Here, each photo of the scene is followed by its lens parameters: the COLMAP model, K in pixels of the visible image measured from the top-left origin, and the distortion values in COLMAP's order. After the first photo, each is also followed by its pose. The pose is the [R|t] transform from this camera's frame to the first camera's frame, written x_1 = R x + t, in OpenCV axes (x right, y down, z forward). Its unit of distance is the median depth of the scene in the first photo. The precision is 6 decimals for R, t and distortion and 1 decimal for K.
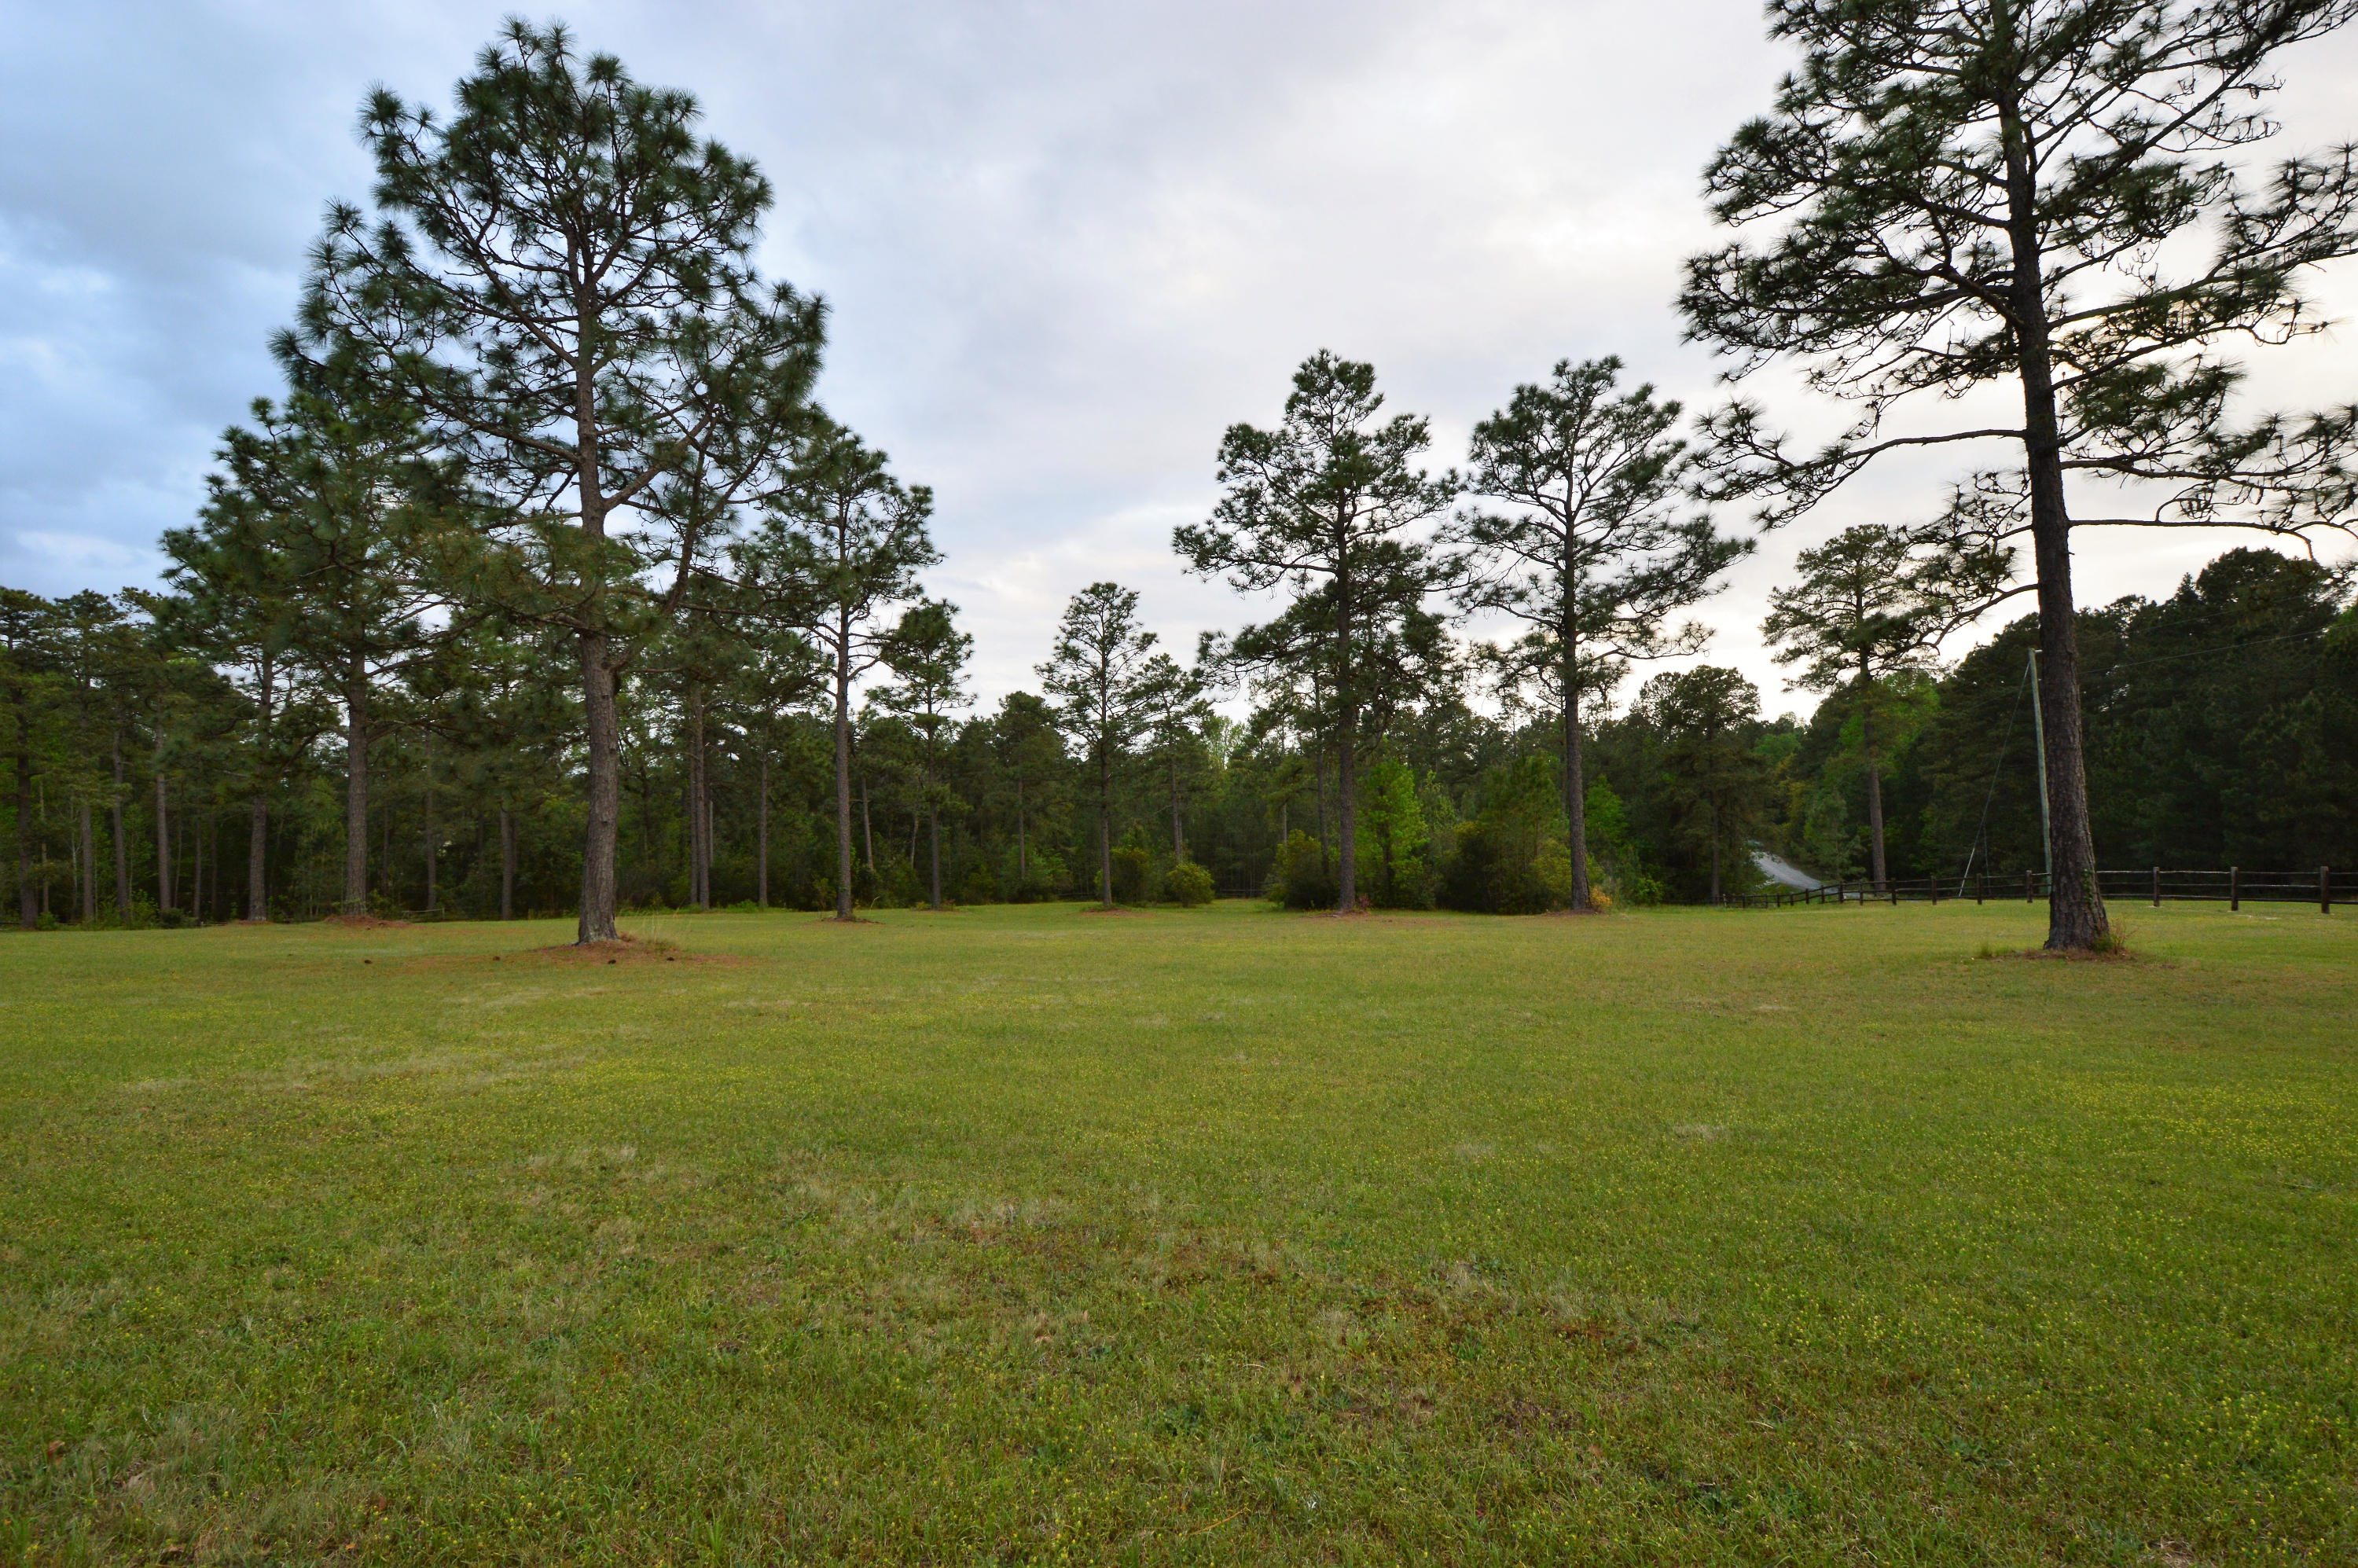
lens RADIAL K [[1034.3, 0, 1197.2], [0, 1034.3, 780.7], [0, 0, 1]] dist [0.010102, -0.020576]
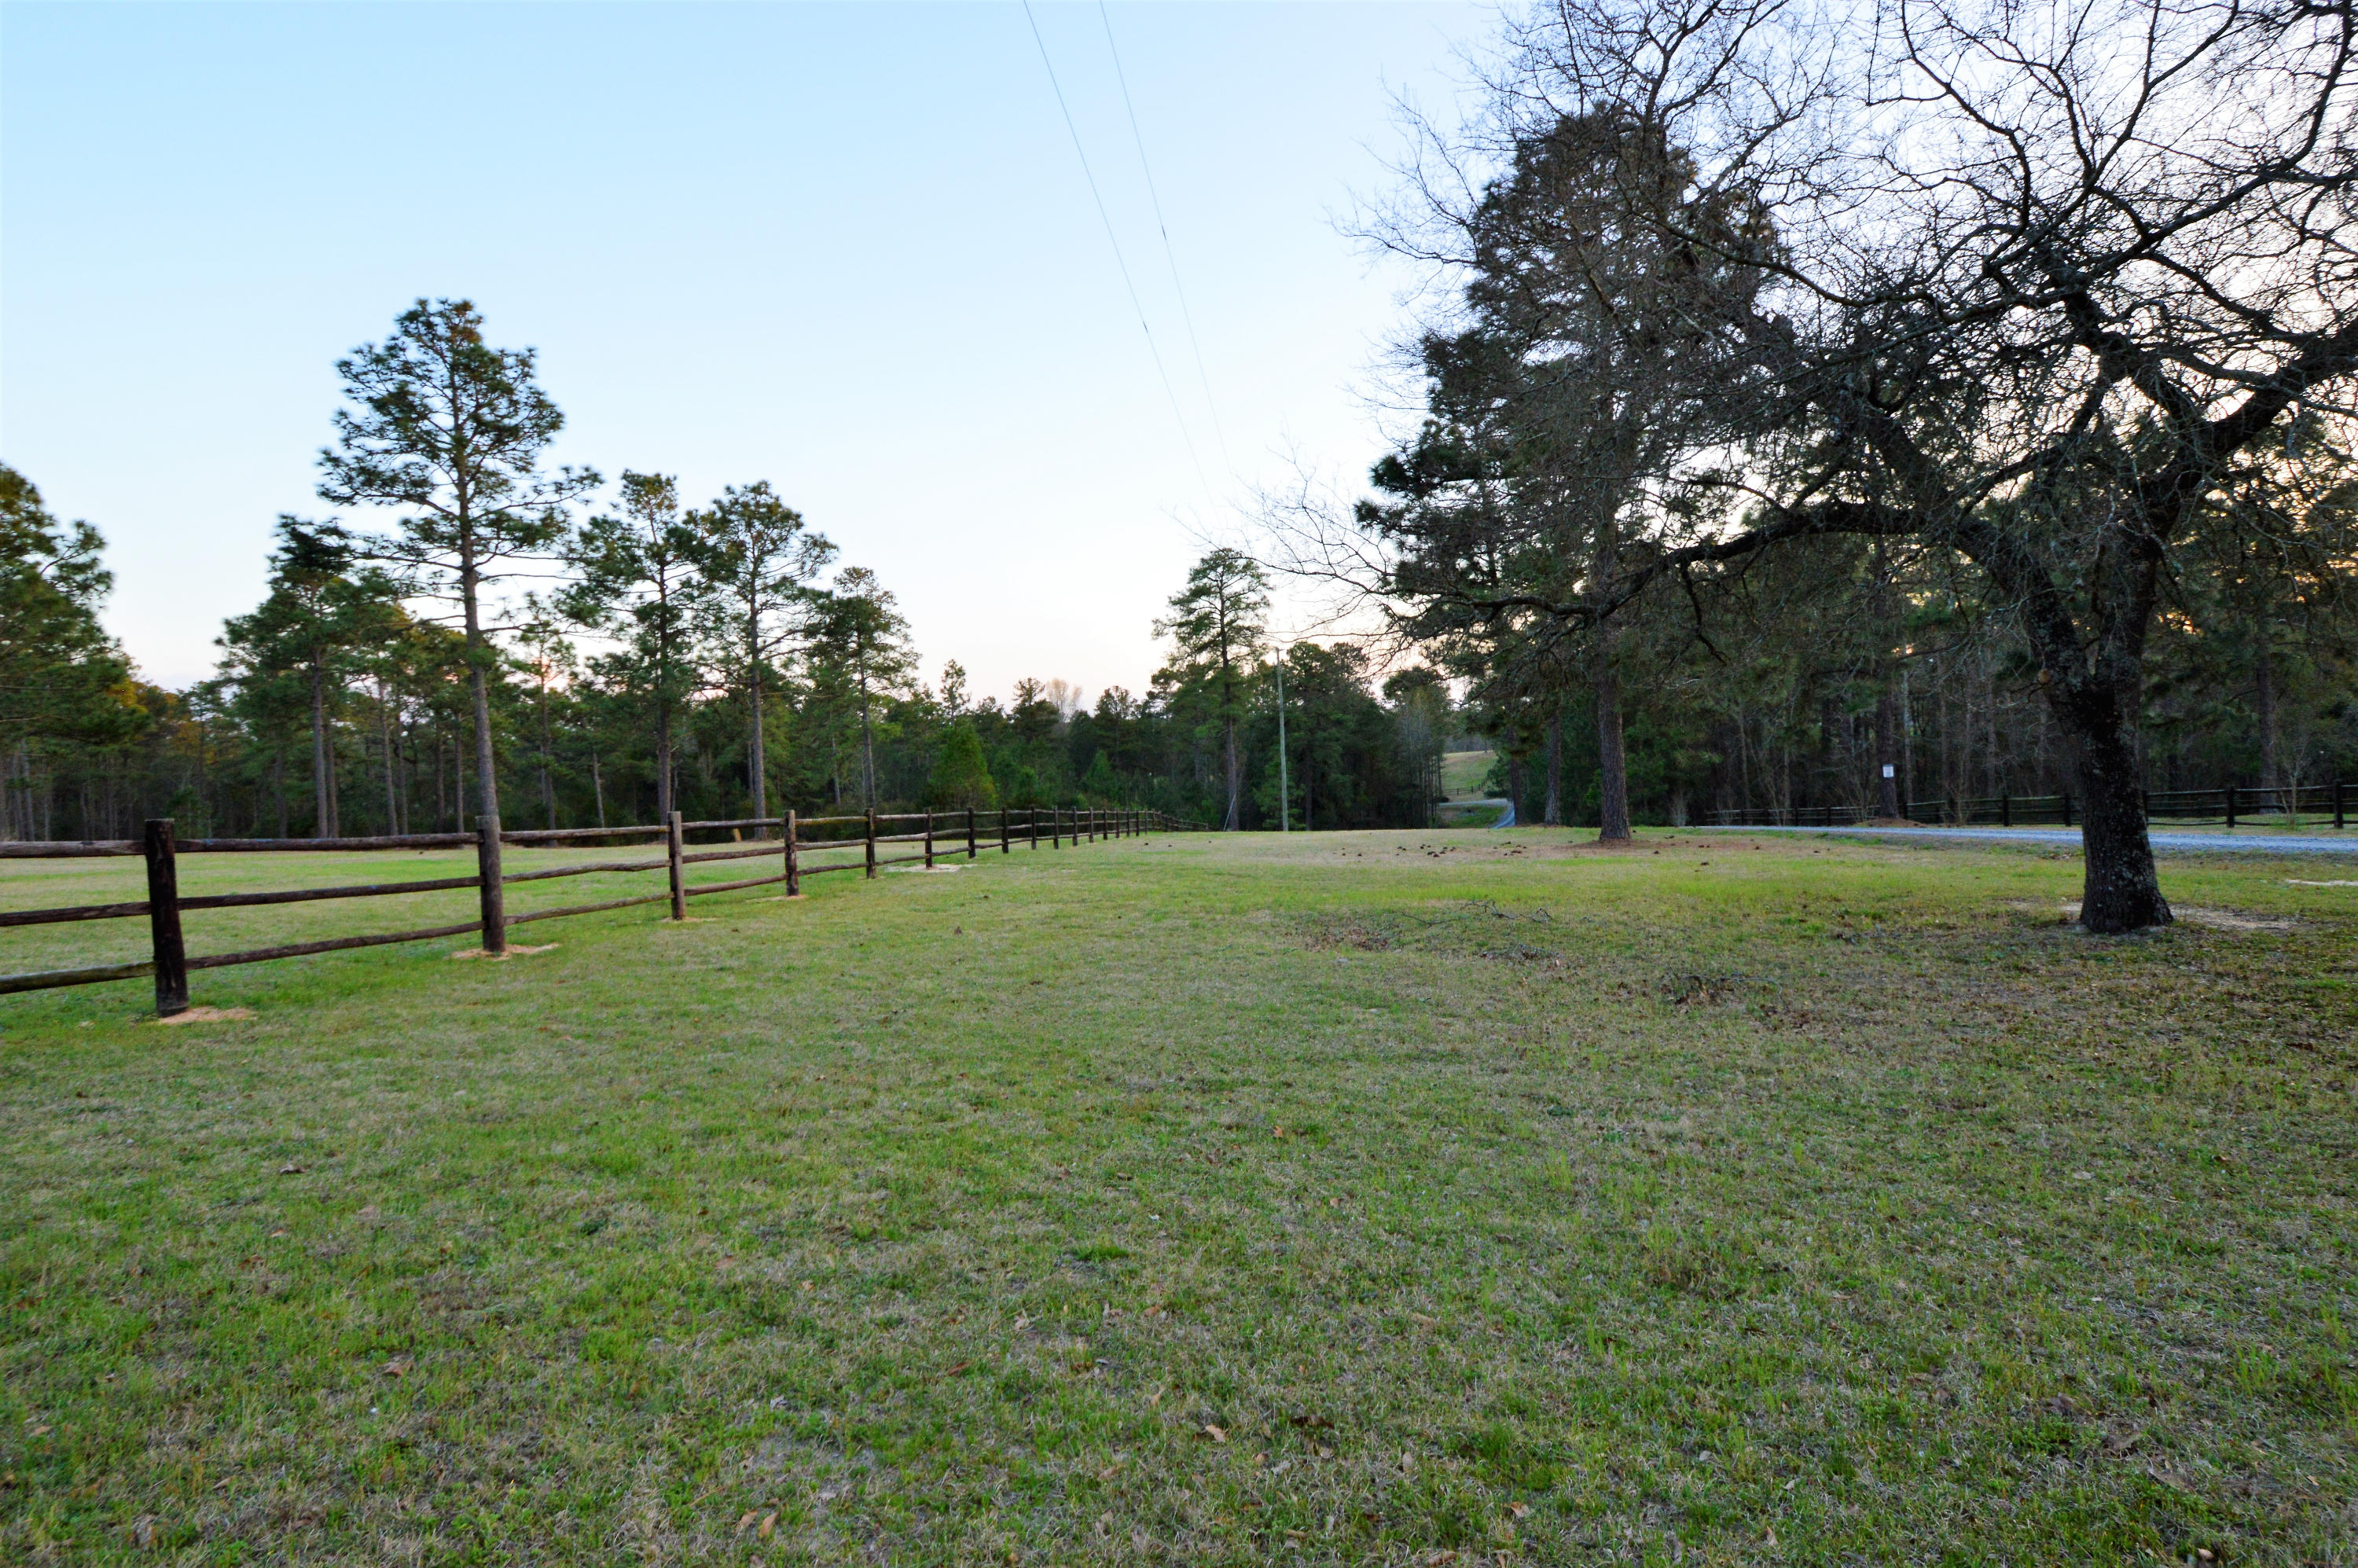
lens RADIAL K [[1035.0, 0, 1192.7], [0, 1035.0, 785.0], [0, 0, 1]] dist [0.000004, -0.014159]
pose [[0.999162, -0.010605, -0.039532, 0.953035], [0.012688, 0.998524, 0.052807, -0.026421], [0.038913, -0.053265, 0.997822, -0.461733]]
